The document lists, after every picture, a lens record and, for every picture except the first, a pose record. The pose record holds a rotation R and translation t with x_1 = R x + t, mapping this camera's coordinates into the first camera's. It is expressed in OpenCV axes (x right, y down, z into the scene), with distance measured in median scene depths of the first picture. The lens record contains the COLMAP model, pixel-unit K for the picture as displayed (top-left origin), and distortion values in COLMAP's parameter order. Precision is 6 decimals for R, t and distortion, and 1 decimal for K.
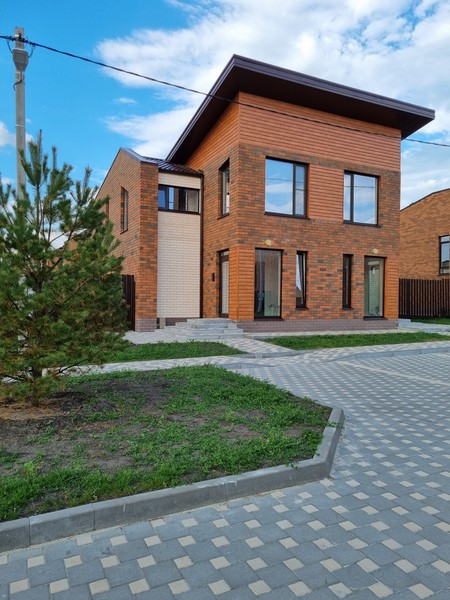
lens RADIAL K [[453.8, 0, 225.0], [0, 453.8, 300.0], [0, 0, 1]] dist [-0.001364, -0.001624]
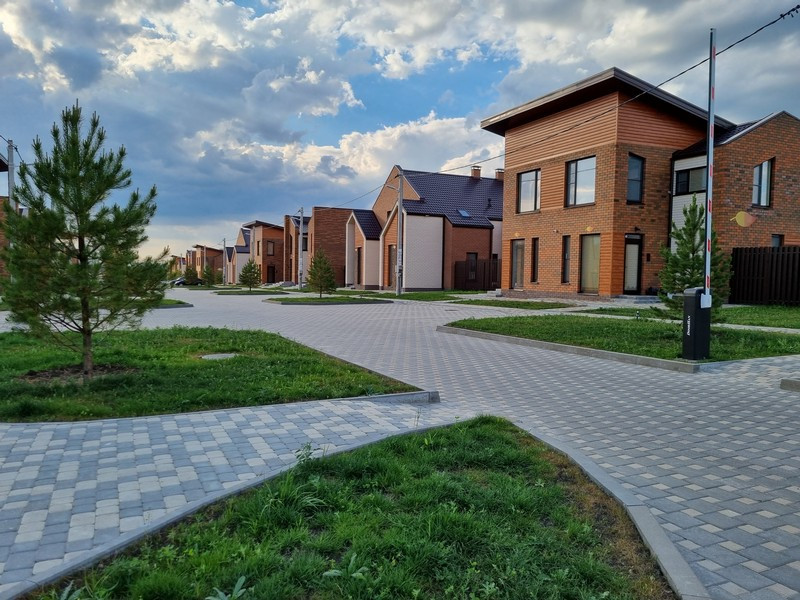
lens RADIAL K [[605.1, 0, 400.0], [0, 605.1, 300.0], [0, 0, 1]] dist [-0.001364, -0.001624]
pose [[-0.006466, 0.050724, -0.998692, 1.884357], [0.000166, 0.998713, 0.050724, -0.017380], [0.999979, 0.000162, -0.006466, 0.617592]]
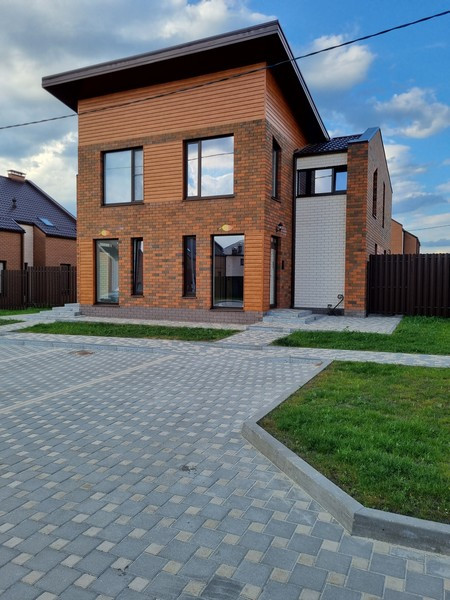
lens RADIAL K [[453.8, 0, 225.0], [0, 453.8, 300.0], [0, 0, 1]] dist [-0.001364, -0.001624]
pose [[0.635811, 0.028122, -0.771333, 1.046641], [0.001544, 0.999288, 0.037706, -0.009058], [0.771844, -0.025165, 0.635314, 0.512719]]
